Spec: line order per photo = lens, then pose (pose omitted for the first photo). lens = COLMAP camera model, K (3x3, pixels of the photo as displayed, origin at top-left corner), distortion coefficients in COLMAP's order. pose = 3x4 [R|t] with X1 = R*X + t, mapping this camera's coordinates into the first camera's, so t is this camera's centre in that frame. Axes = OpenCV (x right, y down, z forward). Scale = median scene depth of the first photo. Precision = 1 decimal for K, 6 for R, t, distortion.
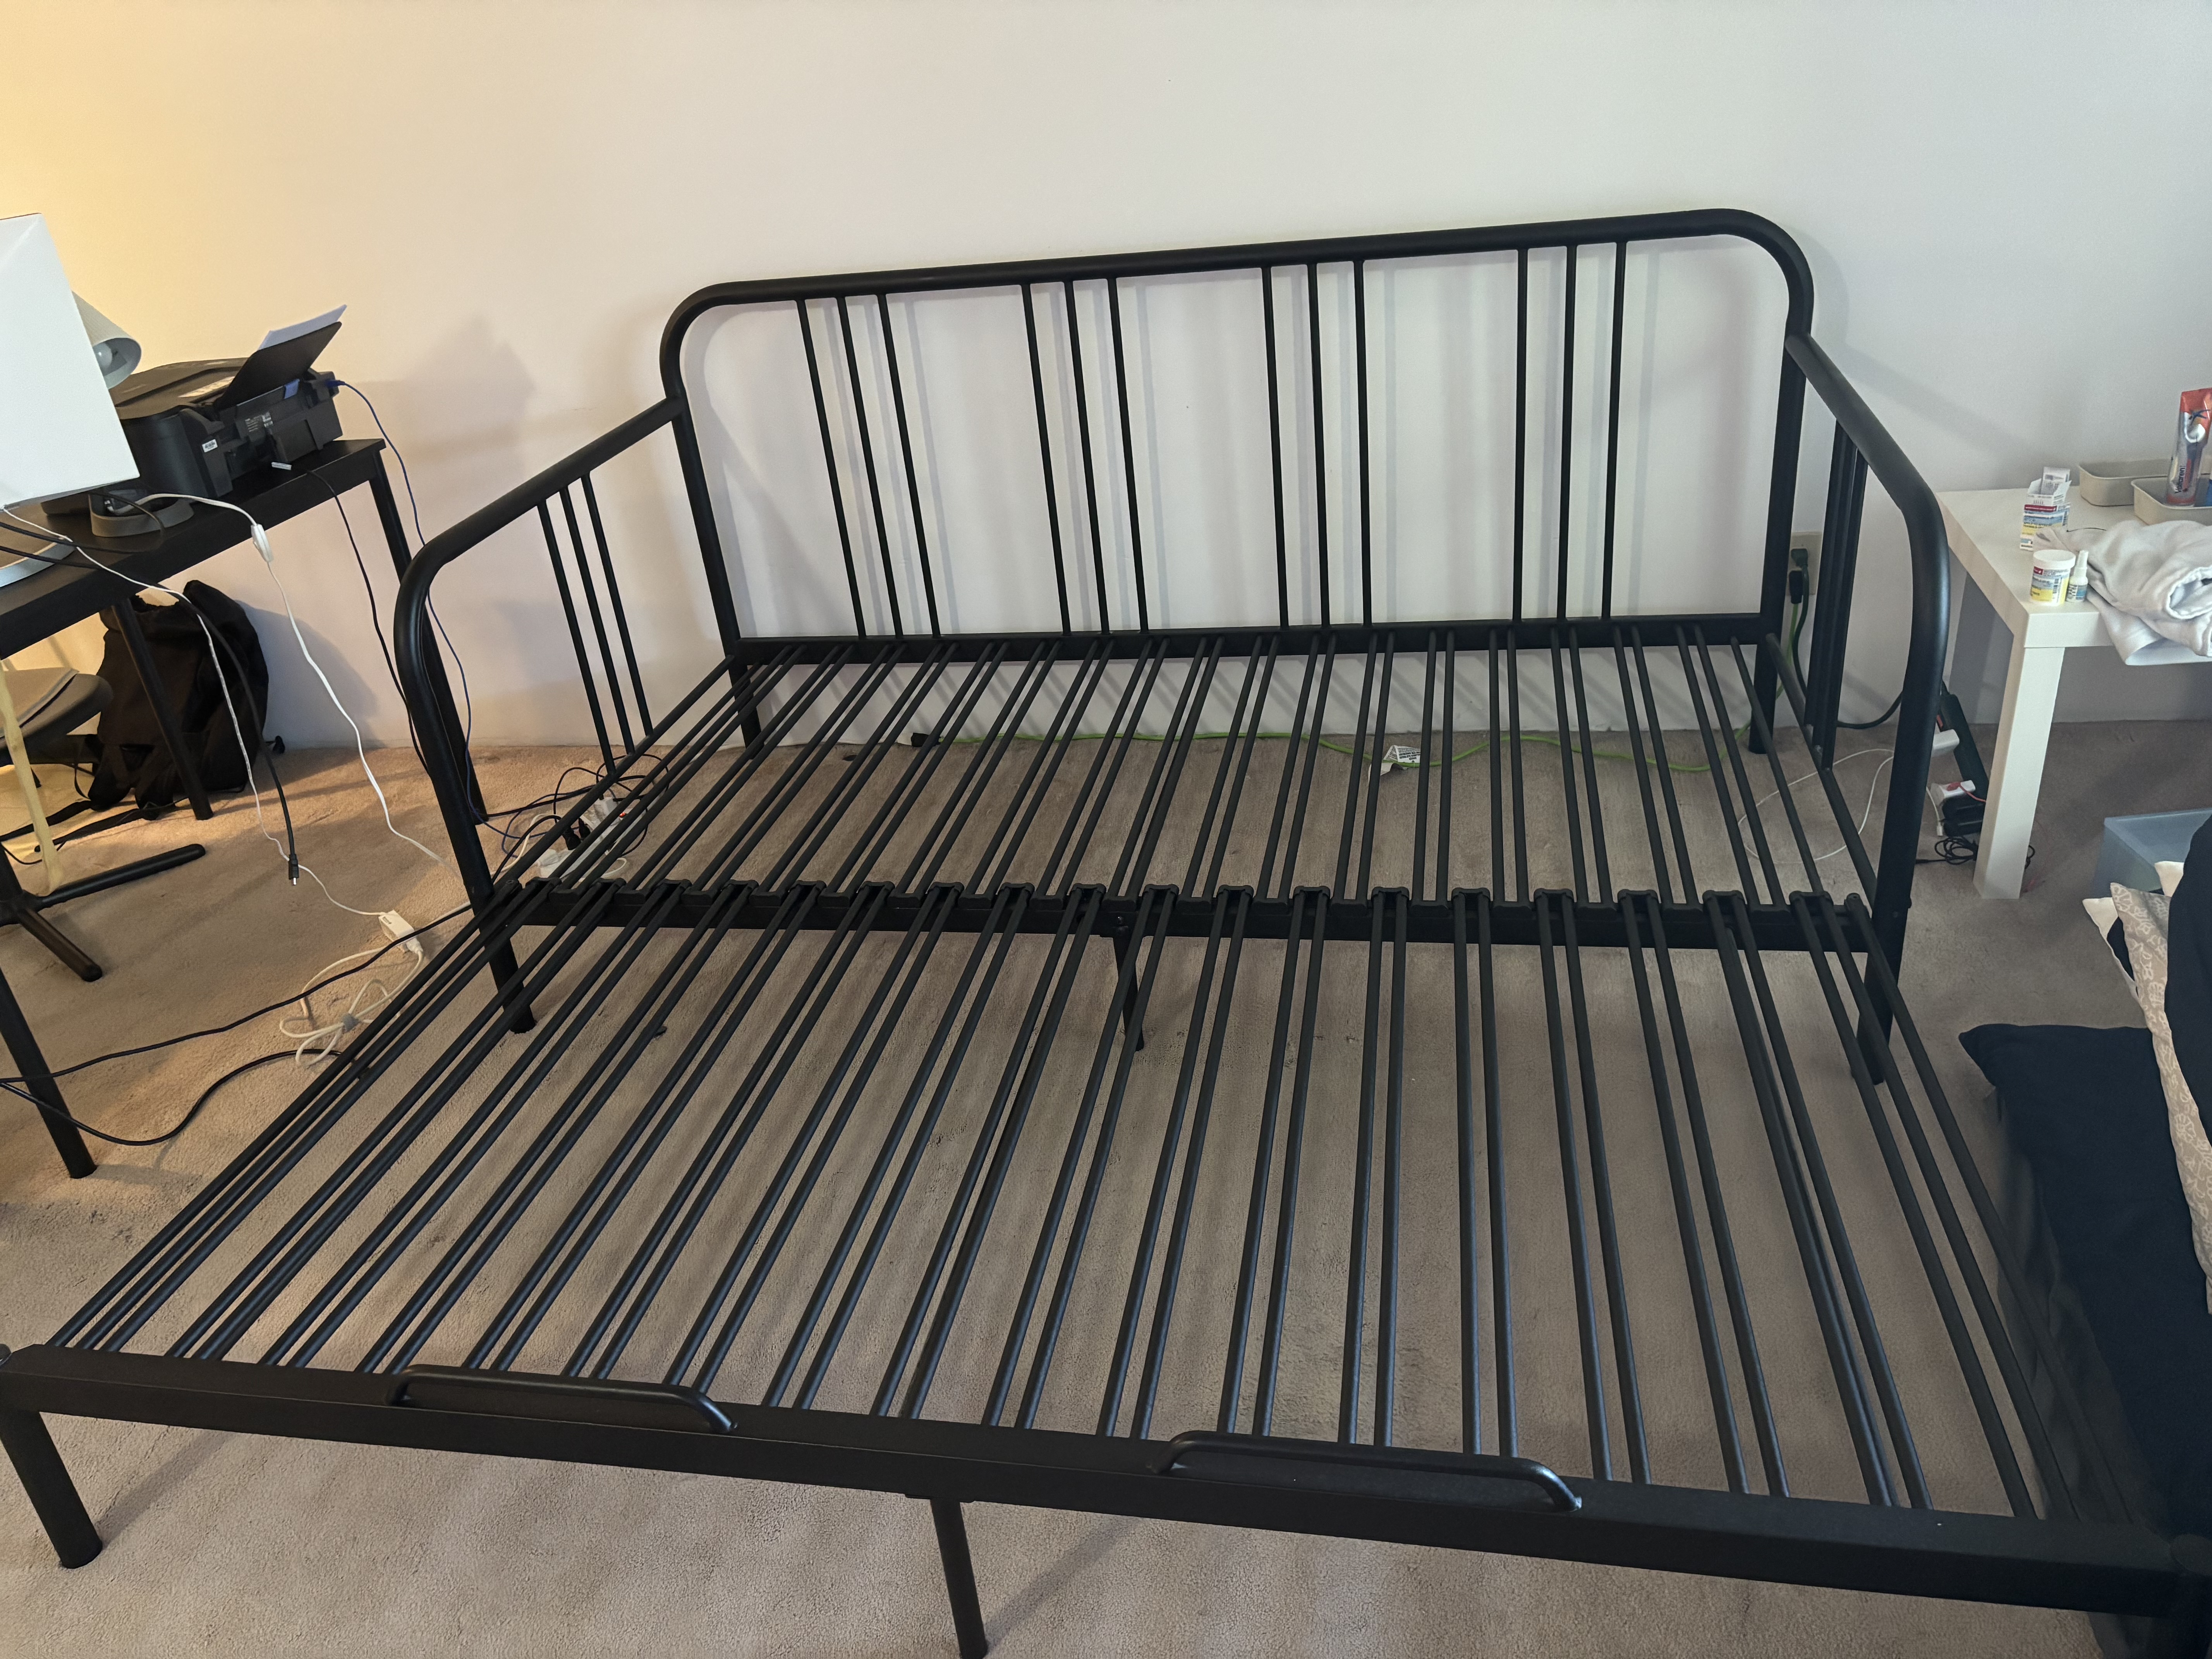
lens RADIAL K [[1662.9, 0, 1106.0], [0, 1662.9, 829.5], [0, 0, 1]] dist [0.001224, 0.003749]
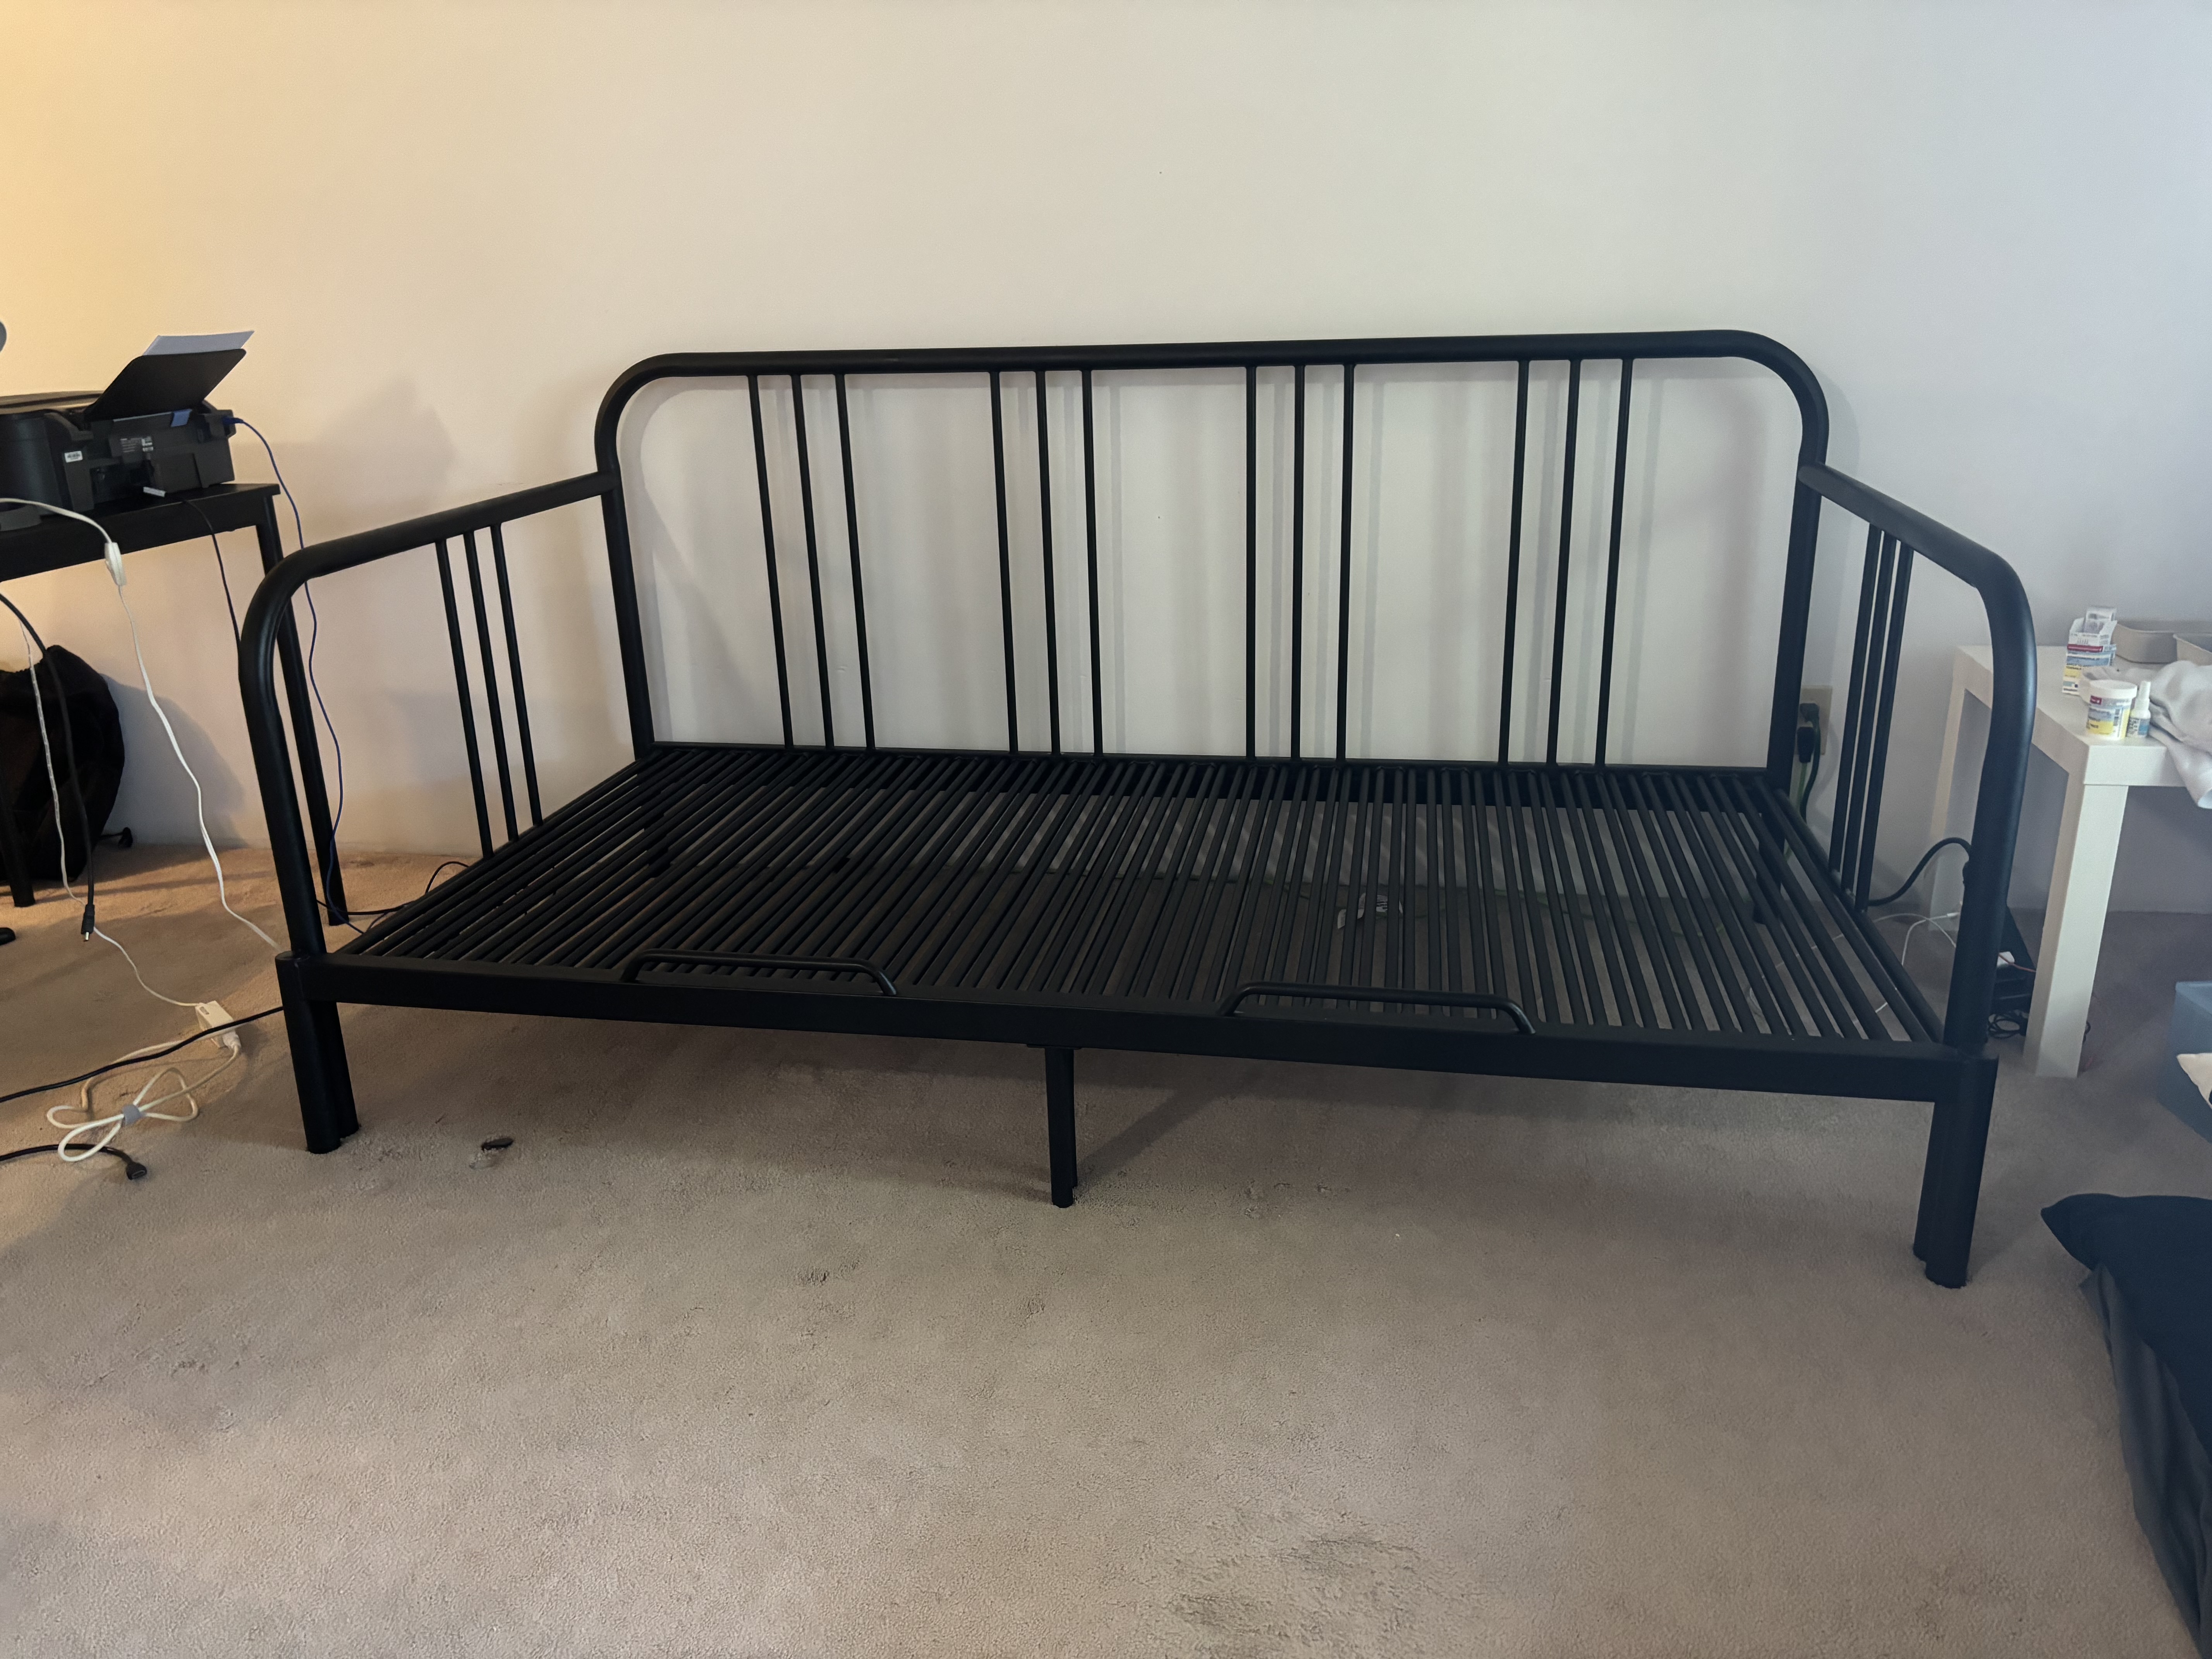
lens RADIAL K [[1652.1, 0, 1093.7], [0, 1652.1, 822.8], [0, 0, 1]] dist [0.042332, -0.053233]
pose [[0.997641, 0.061757, 0.029973, -0.004992], [-0.056132, 0.985244, -0.161690, 0.072364], [-0.039516, 0.159626, 0.986386, 0.116562]]
